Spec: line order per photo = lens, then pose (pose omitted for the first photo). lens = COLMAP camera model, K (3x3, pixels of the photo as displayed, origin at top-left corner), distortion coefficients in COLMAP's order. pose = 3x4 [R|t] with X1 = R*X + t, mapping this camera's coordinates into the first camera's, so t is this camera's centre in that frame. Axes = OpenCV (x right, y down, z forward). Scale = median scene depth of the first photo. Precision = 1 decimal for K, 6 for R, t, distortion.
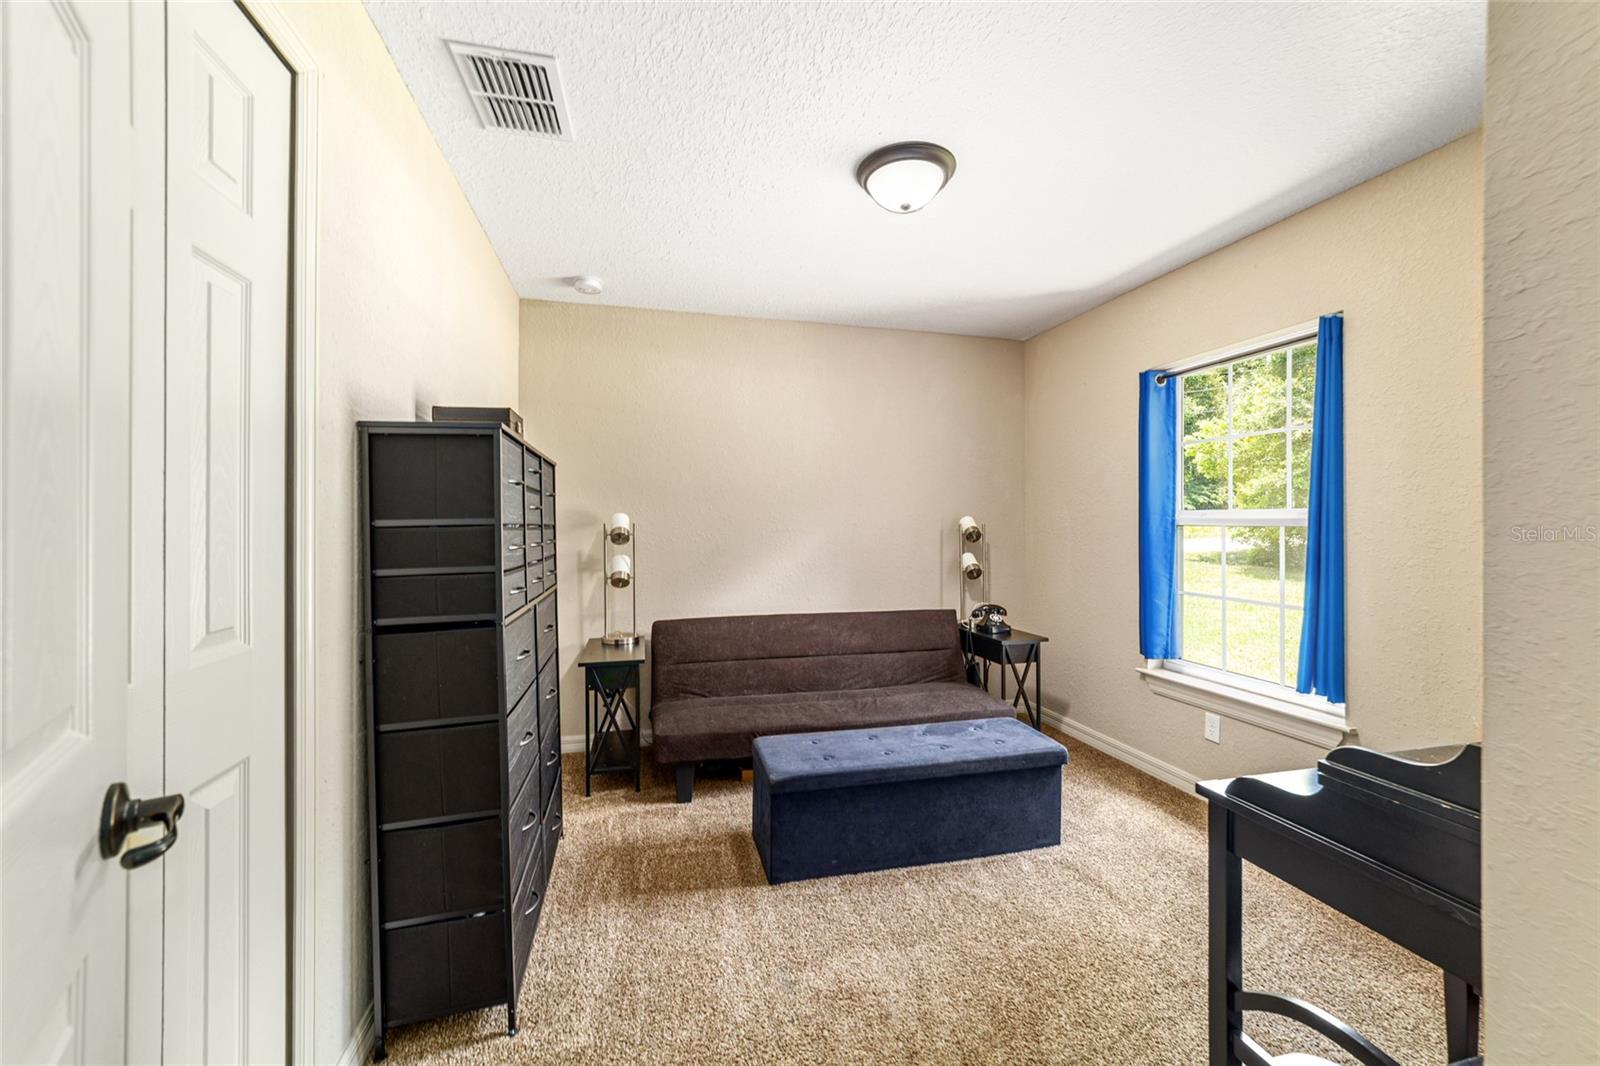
lens RADIAL K [[613.9, 0, 806.6], [0, 613.9, 524.3], [0, 0, 1]] dist [-0.010481, 0.004595]
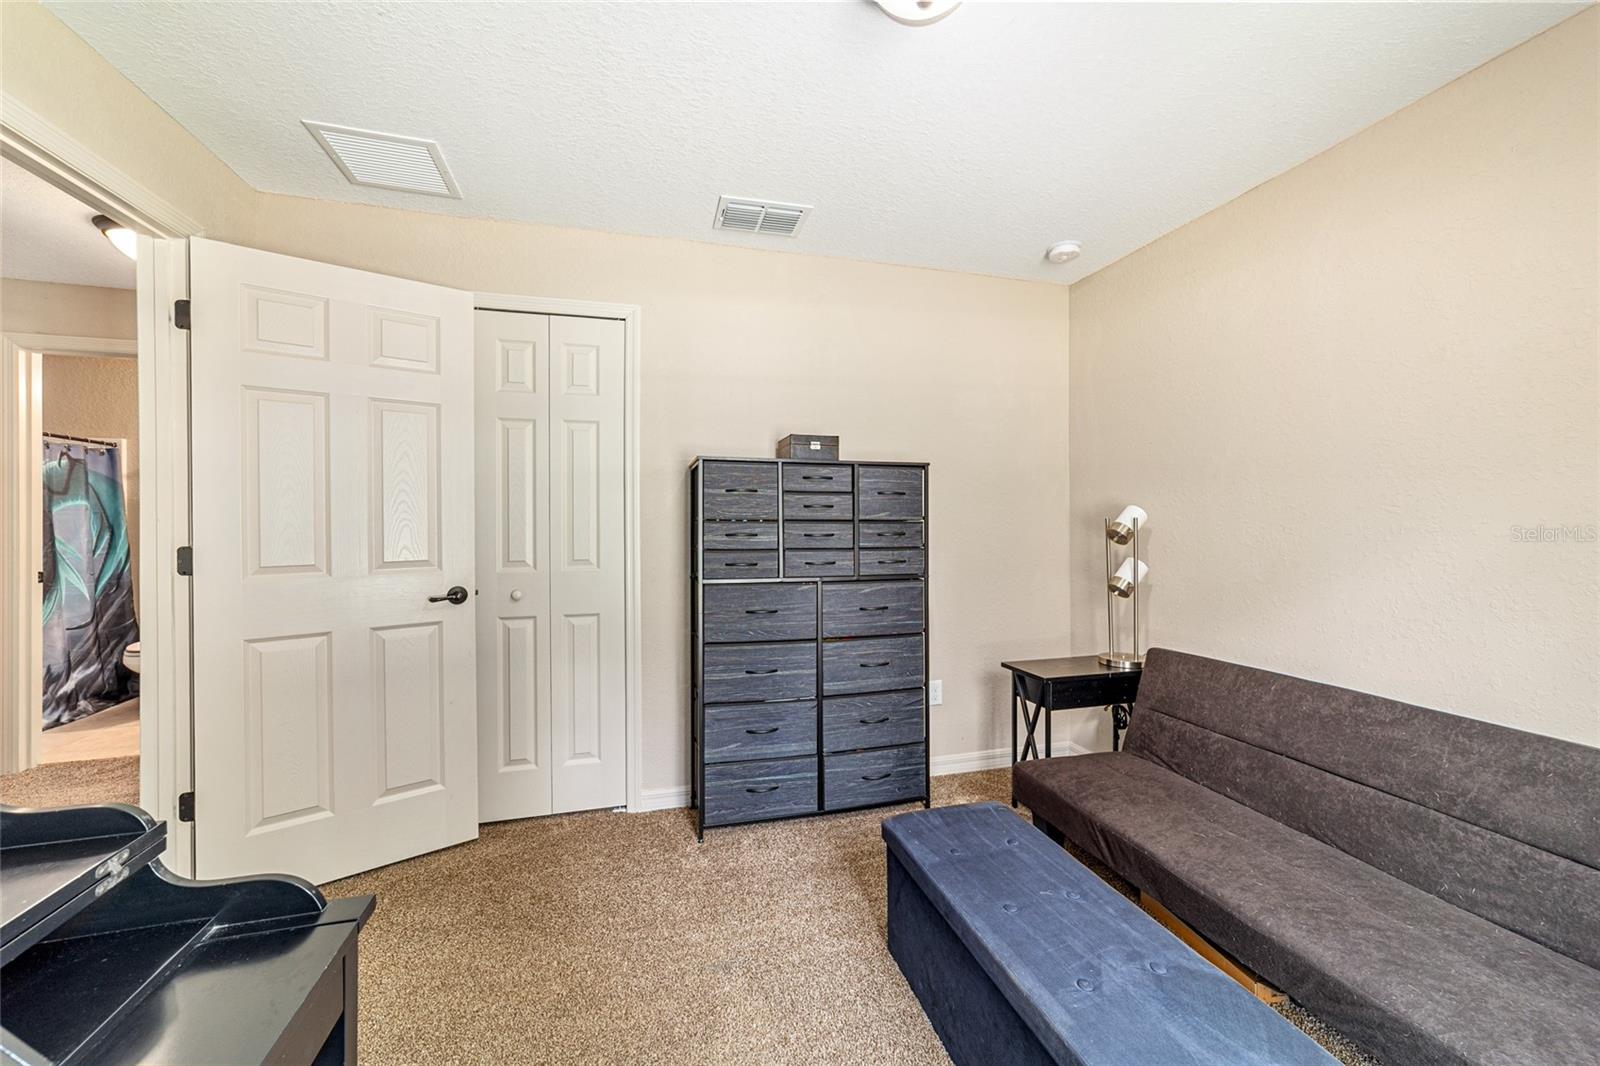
lens RADIAL K [[613.9, 0, 797.2], [0, 613.9, 527.9], [0, 0, 1]] dist [-0.010481, 0.004595]
pose [[0.017289, 0.006360, -0.999830, 0.501554], [0.001732, 0.999978, 0.006391, 0.004553], [0.999849, -0.001842, 0.017277, 0.555507]]
